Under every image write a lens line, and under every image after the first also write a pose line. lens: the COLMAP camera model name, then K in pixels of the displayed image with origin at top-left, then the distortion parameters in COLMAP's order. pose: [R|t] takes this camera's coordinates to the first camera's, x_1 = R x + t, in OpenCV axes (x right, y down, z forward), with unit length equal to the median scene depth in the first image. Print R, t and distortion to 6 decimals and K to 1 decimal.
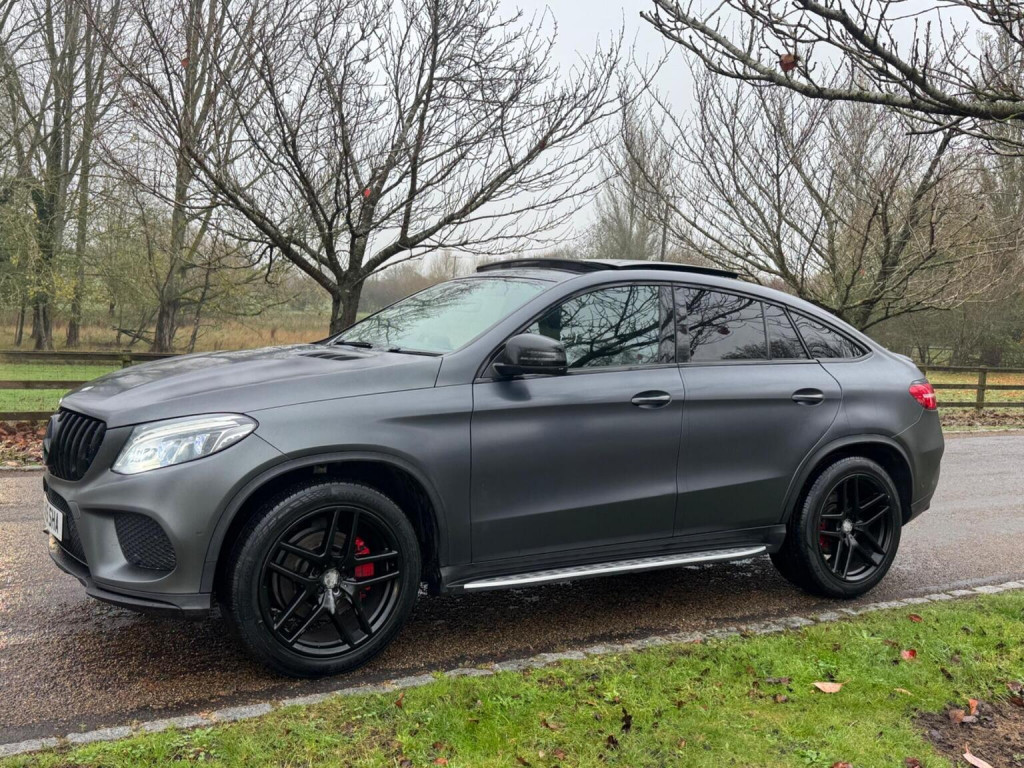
lens RADIAL K [[1048.5, 0, 512.4], [0, 1048.5, 382.0], [0, 0, 1]] dist [0.035964, 0.000000]
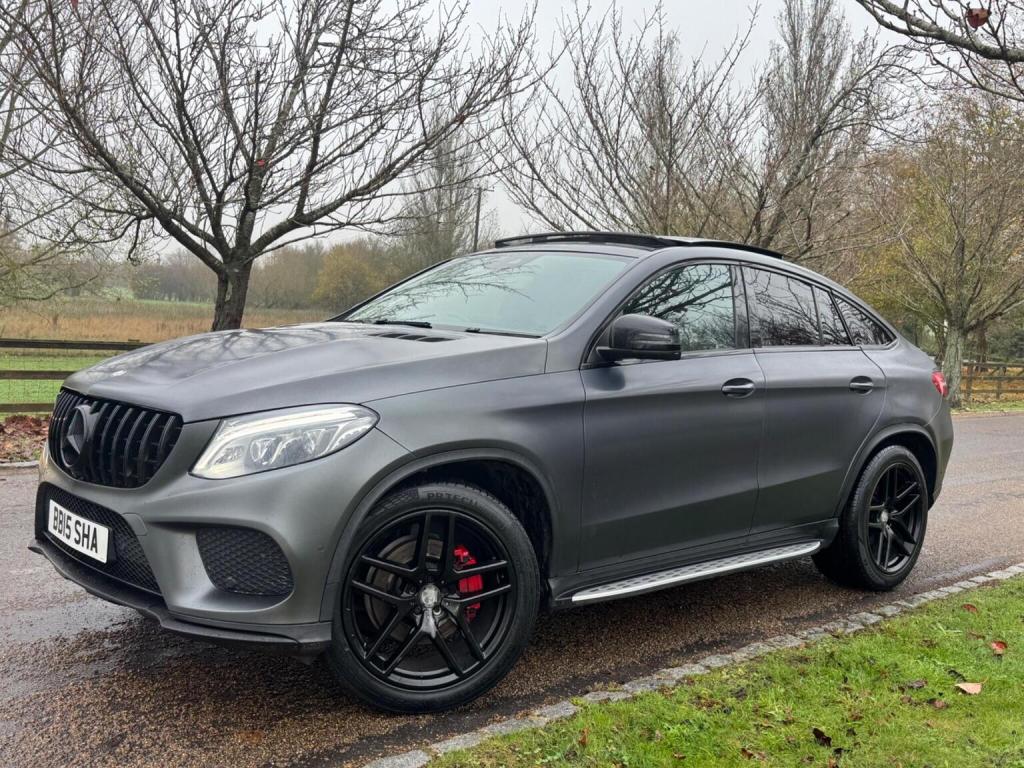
lens RADIAL K [[1048.5, 0, 513.3], [0, 1048.5, 383.6], [0, 0, 1]] dist [0.035964, 0.000000]
pose [[0.978244, 0.001181, 0.207455, -0.260530], [-0.003035, 0.999958, 0.008621, 0.006207], [-0.207436, -0.009063, 0.978206, 0.140013]]
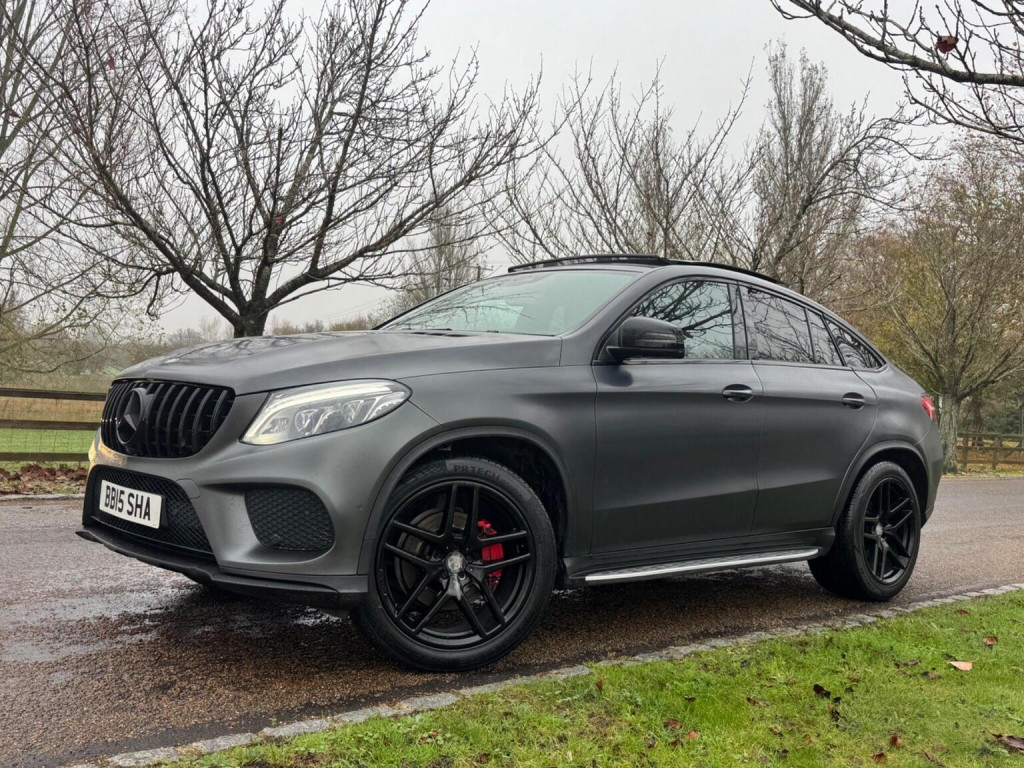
lens RADIAL K [[1048.5, 0, 508.3], [0, 1048.5, 382.4], [0, 0, 1]] dist [0.035964, 0.000000]
pose [[0.978497, 0.020654, 0.205224, -0.291214], [-0.005652, 0.997285, -0.073420, 0.083298], [-0.206183, 0.070681, 0.975957, 0.078972]]
